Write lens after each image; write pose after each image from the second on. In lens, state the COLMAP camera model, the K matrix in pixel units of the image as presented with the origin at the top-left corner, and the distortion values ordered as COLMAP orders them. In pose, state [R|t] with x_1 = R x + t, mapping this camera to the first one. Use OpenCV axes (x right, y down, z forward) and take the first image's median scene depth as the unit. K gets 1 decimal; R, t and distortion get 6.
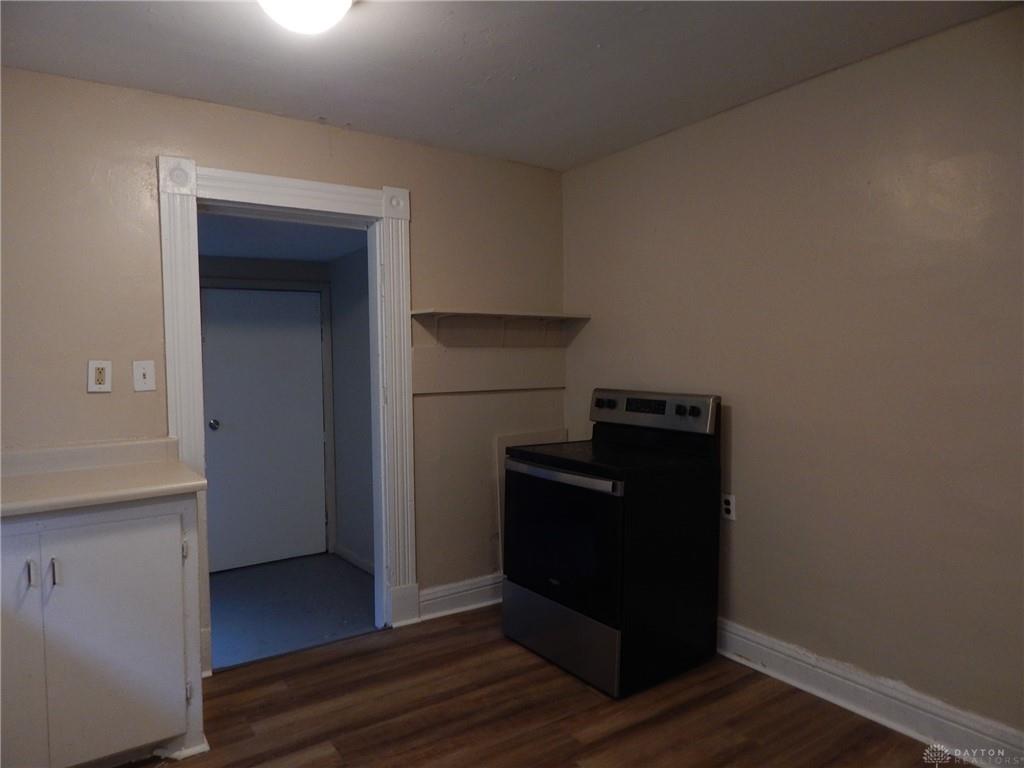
lens RADIAL K [[679.9, 0, 509.7], [0, 679.9, 387.3], [0, 0, 1]] dist [0.015593, -0.004680]
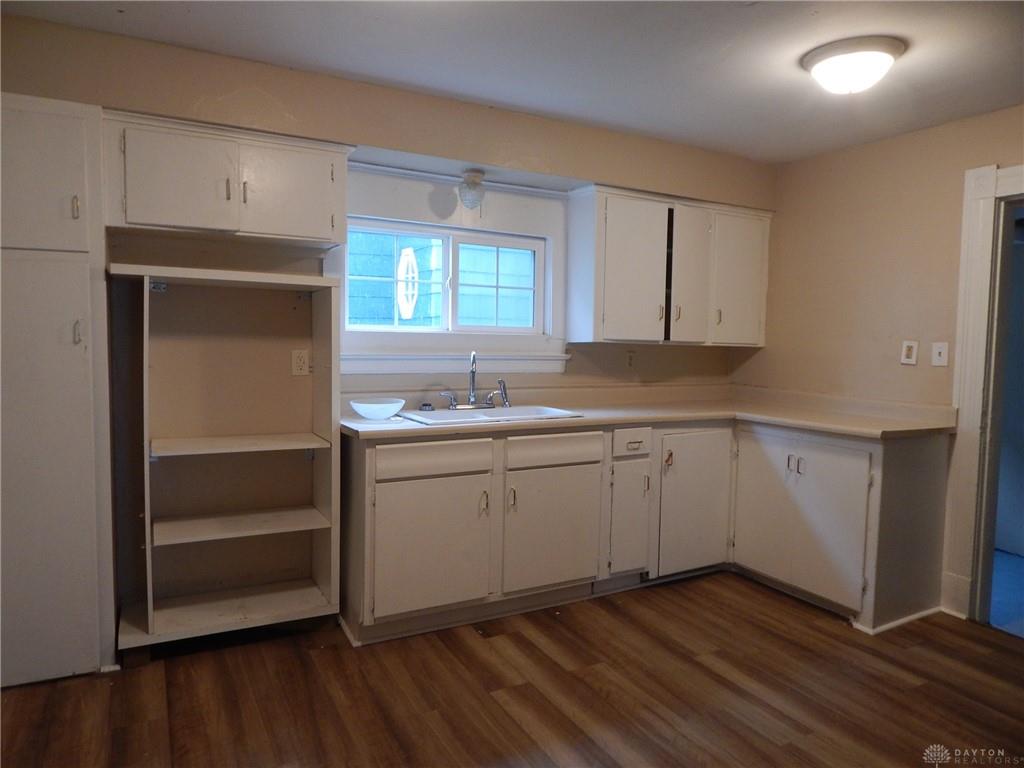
lens RADIAL K [[679.9, 0, 512.3], [0, 679.9, 379.6], [0, 0, 1]] dist [0.015593, -0.004680]
pose [[-0.089411, 0.080133, -0.992766, 0.809862], [-0.073241, 0.993531, 0.086791, -0.022727], [0.993298, 0.080472, -0.082964, 0.341866]]
